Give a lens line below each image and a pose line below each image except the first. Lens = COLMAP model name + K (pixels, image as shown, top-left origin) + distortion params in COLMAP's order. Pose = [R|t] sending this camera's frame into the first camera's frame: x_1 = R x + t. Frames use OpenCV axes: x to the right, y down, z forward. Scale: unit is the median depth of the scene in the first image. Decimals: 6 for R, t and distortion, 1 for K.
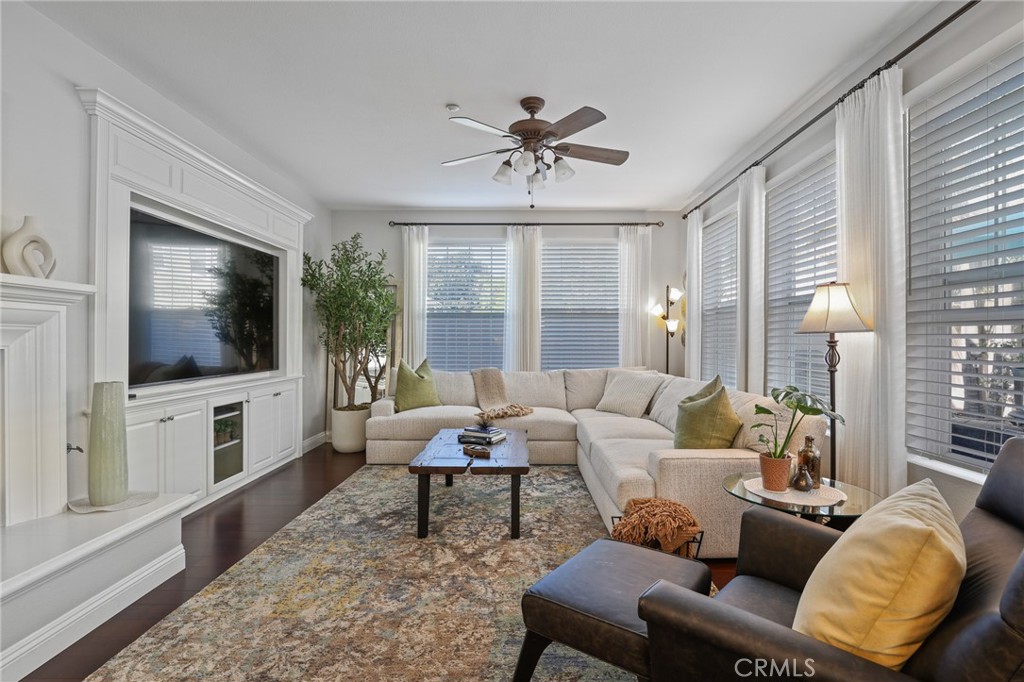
lens RADIAL K [[503.3, 0, 515.4], [0, 503.3, 339.4], [0, 0, 1]] dist [-0.024868, 0.000940]
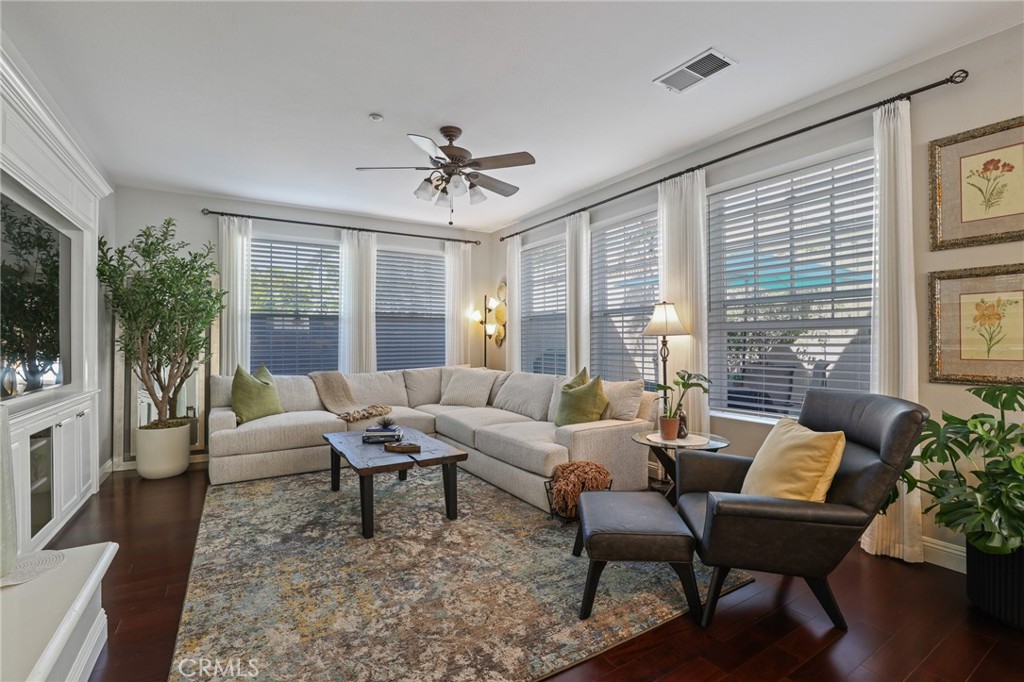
lens RADIAL K [[471.4, 0, 527.2], [0, 471.4, 340.2], [0, 0, 1]] dist [-0.036634, 0.009188]
pose [[0.840396, -0.007239, 0.541924, -0.365779], [0.007984, 0.999968, 0.000977, -0.002814], [-0.541913, 0.003506, 0.840427, 0.024378]]
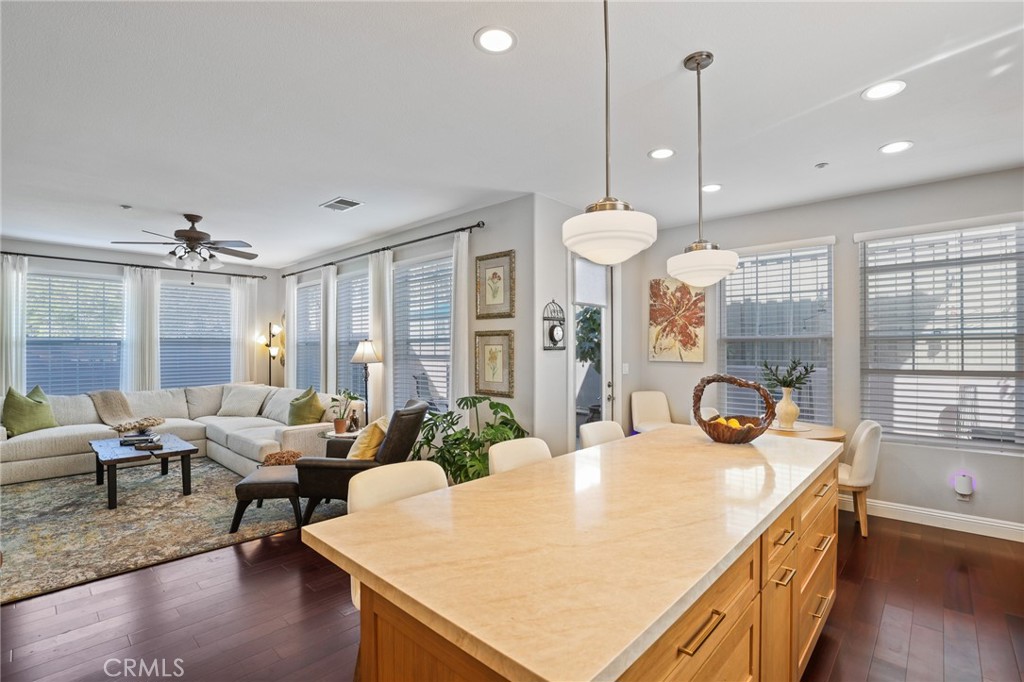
lens RADIAL K [[471.4, 0, 518.9], [0, 471.4, 349.1], [0, 0, 1]] dist [-0.036634, 0.009188]
pose [[0.675489, -0.004362, 0.737357, -0.318052], [0.004170, 0.999989, 0.002095, -0.056704], [-0.737358, 0.001659, 0.675500, -0.660106]]
